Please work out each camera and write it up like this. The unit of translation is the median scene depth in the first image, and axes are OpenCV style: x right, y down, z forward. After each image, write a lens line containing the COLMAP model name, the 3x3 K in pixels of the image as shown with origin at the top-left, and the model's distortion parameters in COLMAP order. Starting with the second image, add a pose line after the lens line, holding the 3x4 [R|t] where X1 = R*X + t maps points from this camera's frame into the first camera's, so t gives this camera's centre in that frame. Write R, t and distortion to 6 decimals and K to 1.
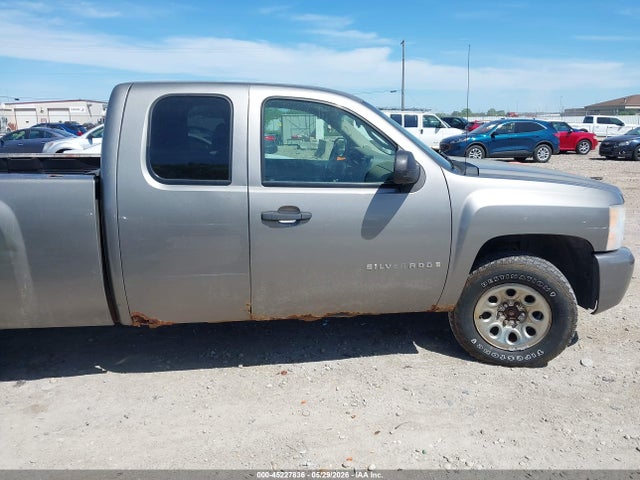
lens RADIAL K [[477.9, 0, 322.4], [0, 477.9, 226.3], [0, 0, 1]] dist [-0.008758, -0.005237]
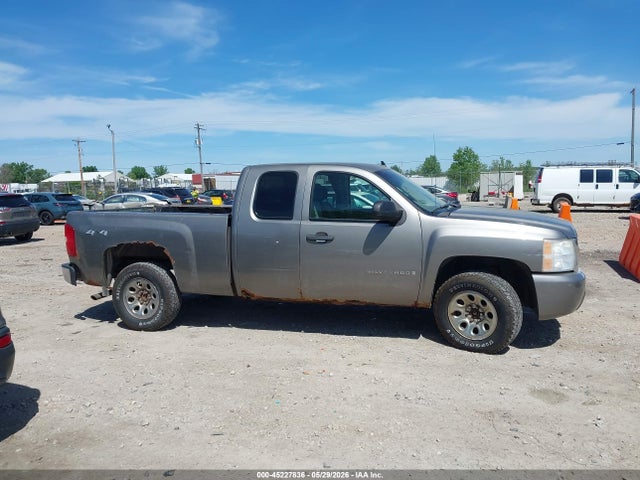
lens RADIAL K [[516.3, 0, 324.3], [0, 516.3, 239.3], [0, 0, 1]] dist [-0.001429, -0.004041]
pose [[0.911590, 0.026116, -0.410270, 0.632941], [-0.066804, 0.994126, -0.085151, 0.126997], [0.405637, 0.105030, 0.907980, -0.625700]]
